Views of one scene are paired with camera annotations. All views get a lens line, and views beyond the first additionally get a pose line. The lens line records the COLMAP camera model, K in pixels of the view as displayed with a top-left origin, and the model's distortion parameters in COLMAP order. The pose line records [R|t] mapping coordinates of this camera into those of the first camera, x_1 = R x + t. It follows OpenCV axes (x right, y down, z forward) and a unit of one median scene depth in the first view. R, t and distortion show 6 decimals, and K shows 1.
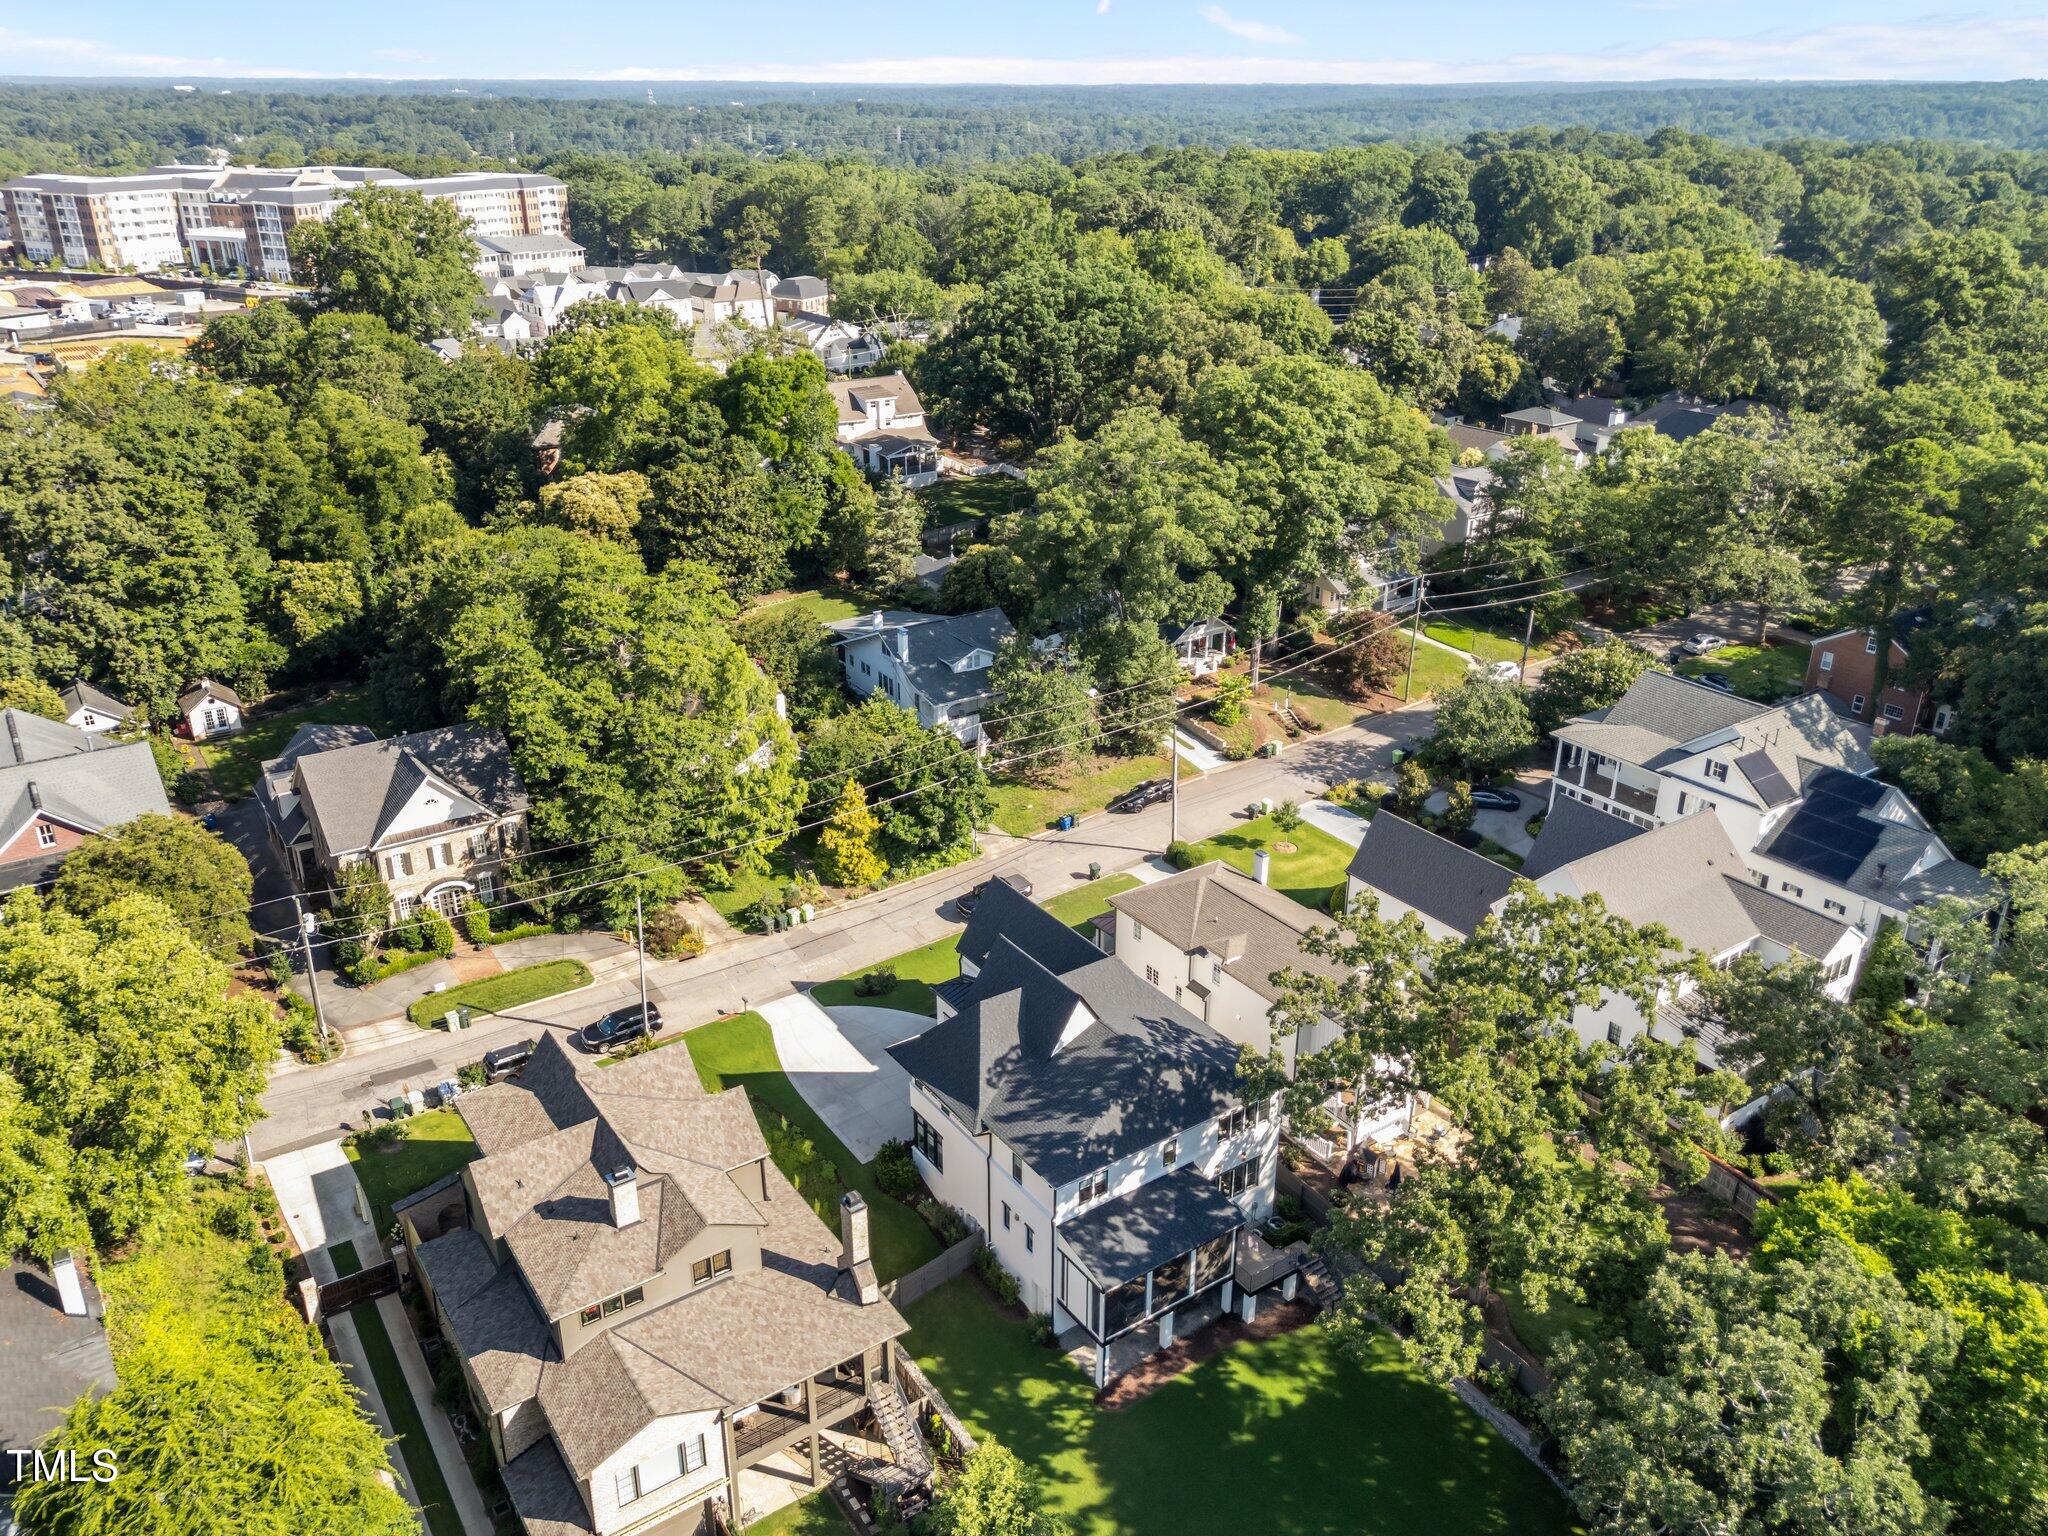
lens RADIAL K [[1489.4, 0, 1021.2], [0, 1489.4, 765.1], [0, 0, 1]] dist [0.036609, -0.019639]
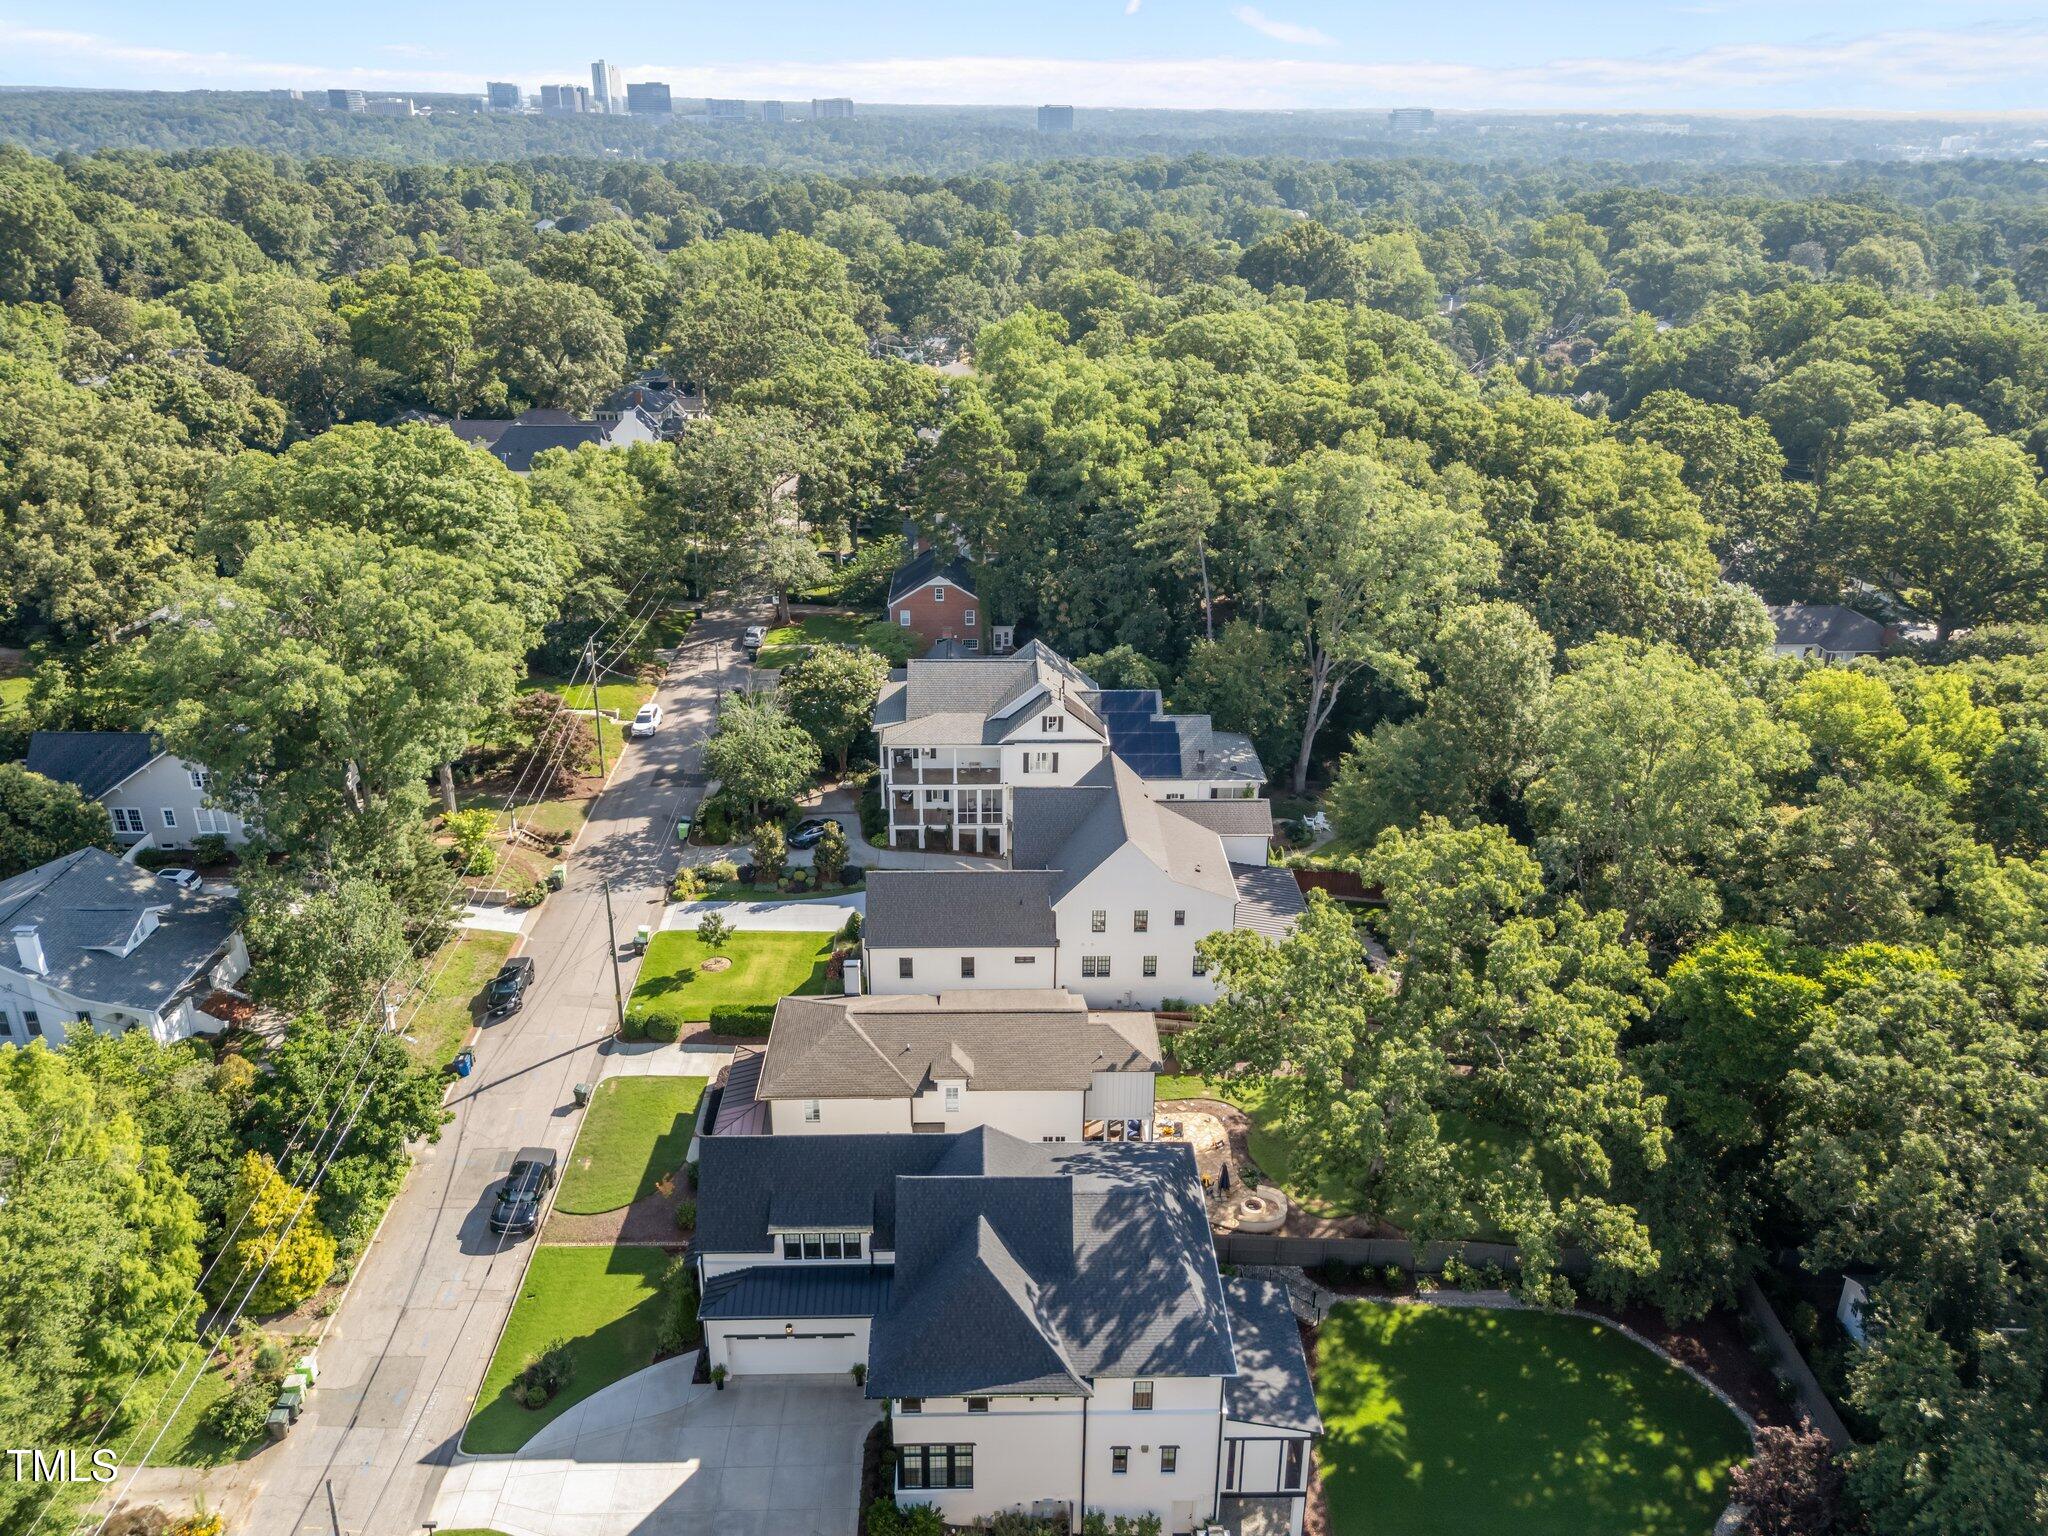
lens RADIAL K [[1489.4, 0, 1015.1], [0, 1489.4, 782.4], [0, 0, 1]] dist [0.036609, -0.019639]
pose [[0.558551, -0.336444, 0.758173, -0.369741], [0.330423, 0.928640, 0.168665, -0.140020], [-0.760817, 0.156310, 0.629861, 0.314231]]
